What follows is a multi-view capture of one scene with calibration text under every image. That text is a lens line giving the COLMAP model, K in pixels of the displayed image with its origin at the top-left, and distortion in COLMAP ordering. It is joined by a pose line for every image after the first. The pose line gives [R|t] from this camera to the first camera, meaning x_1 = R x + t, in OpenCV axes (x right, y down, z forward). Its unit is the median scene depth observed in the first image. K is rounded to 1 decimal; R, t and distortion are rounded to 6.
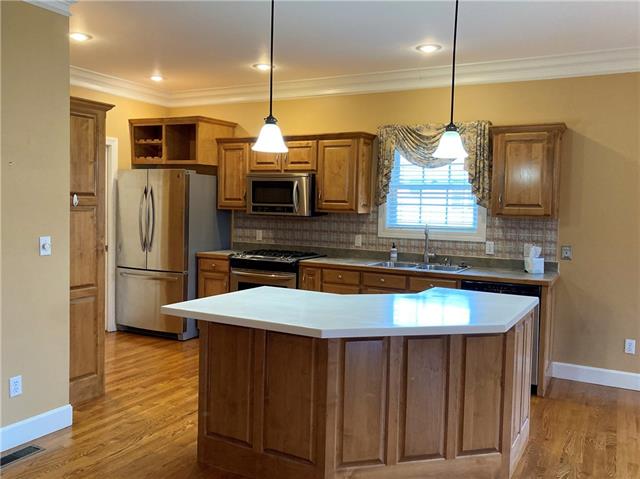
lens RADIAL K [[547.7, 0, 320.0], [0, 547.7, 239.5], [0, 0, 1]] dist [0.004745, -0.000365]
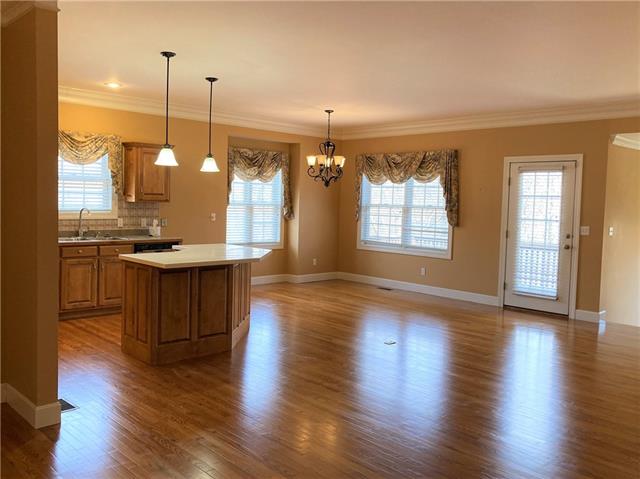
lens RADIAL K [[547.7, 0, 320.0], [0, 547.7, 239.5], [0, 0, 1]] dist [0.004745, -0.000365]
pose [[0.300373, -0.082497, 0.950247, -0.948270], [0.039656, 0.996471, 0.073975, -0.027636], [-0.952997, 0.015463, 0.302585, 0.050122]]
